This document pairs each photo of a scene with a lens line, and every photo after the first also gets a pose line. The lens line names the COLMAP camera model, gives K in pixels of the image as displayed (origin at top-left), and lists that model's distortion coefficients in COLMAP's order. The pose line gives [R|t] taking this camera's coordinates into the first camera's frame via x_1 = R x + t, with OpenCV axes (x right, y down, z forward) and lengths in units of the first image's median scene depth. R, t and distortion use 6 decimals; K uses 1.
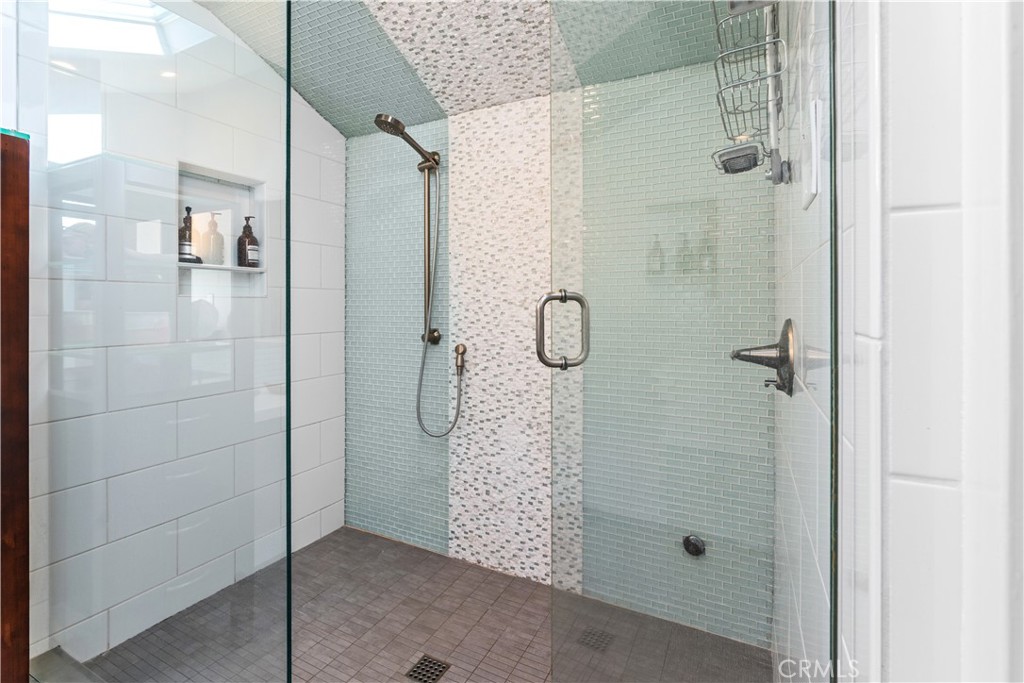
lens RADIAL K [[470.8, 0, 514.8], [0, 470.8, 304.4], [0, 0, 1]] dist [-0.009183, 0.004855]
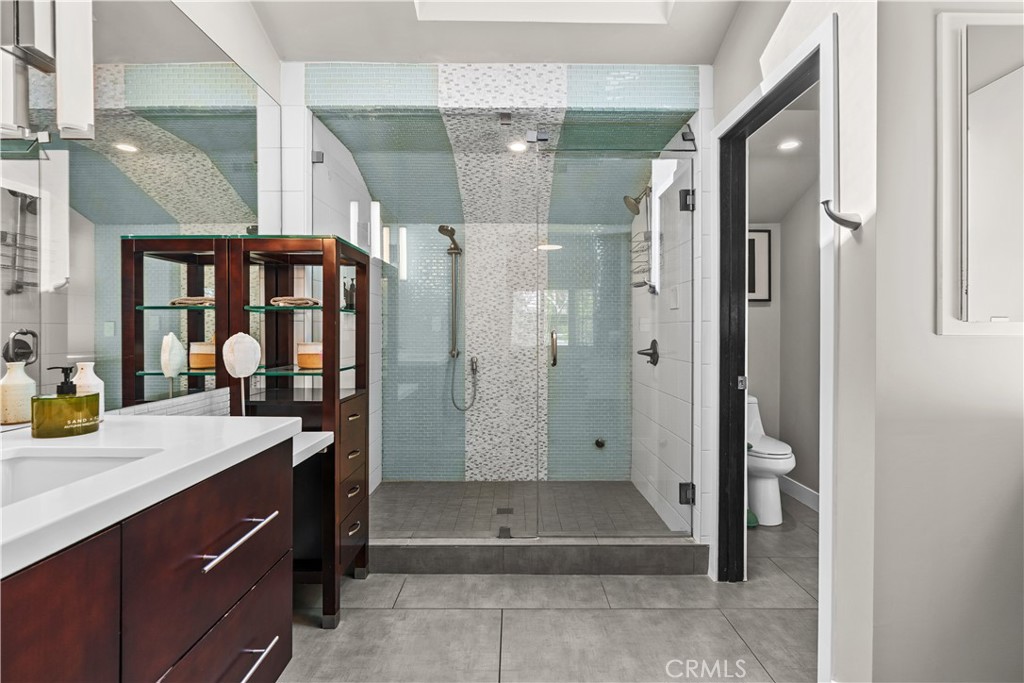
lens RADIAL K [[470.8, 0, 518.0], [0, 470.8, 332.6], [0, 0, 1]] dist [-0.009183, 0.004855]
pose [[0.888748, -0.004507, 0.458373, -0.797108], [0.000351, 0.999958, 0.009153, -0.021137], [-0.458395, -0.007974, 0.888713, -0.640973]]
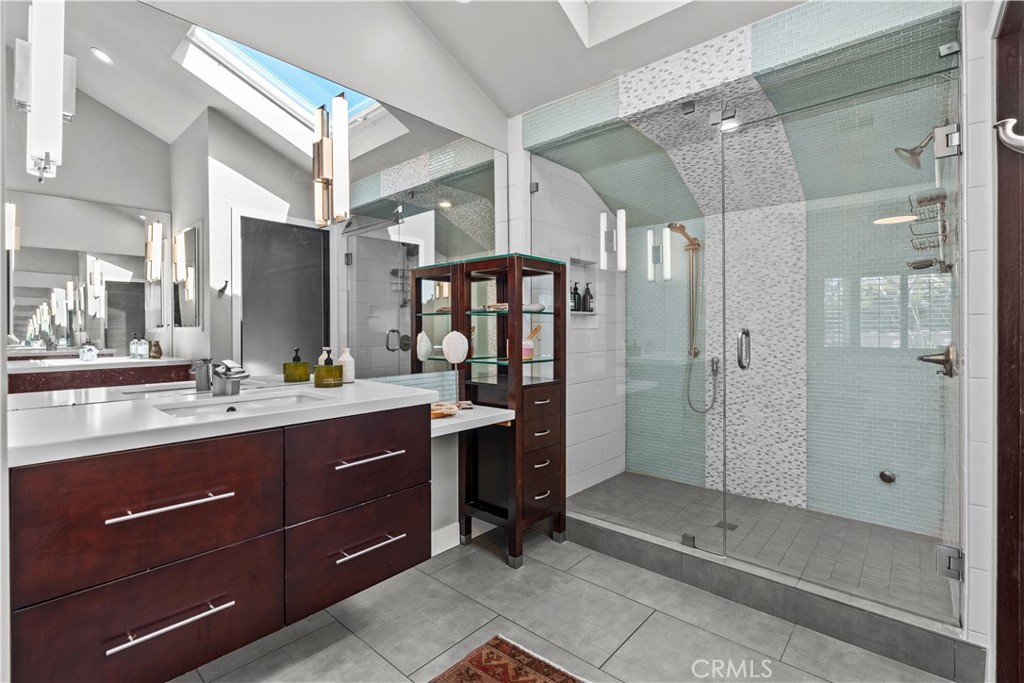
lens RADIAL K [[470.8, 0, 510.9], [0, 470.8, 330.7], [0, 0, 1]] dist [-0.009183, 0.004855]
pose [[0.968008, -0.004189, -0.250884, -0.405027], [0.005872, 0.999965, 0.005960, -0.020332], [0.250850, -0.007243, 0.967999, -0.777373]]
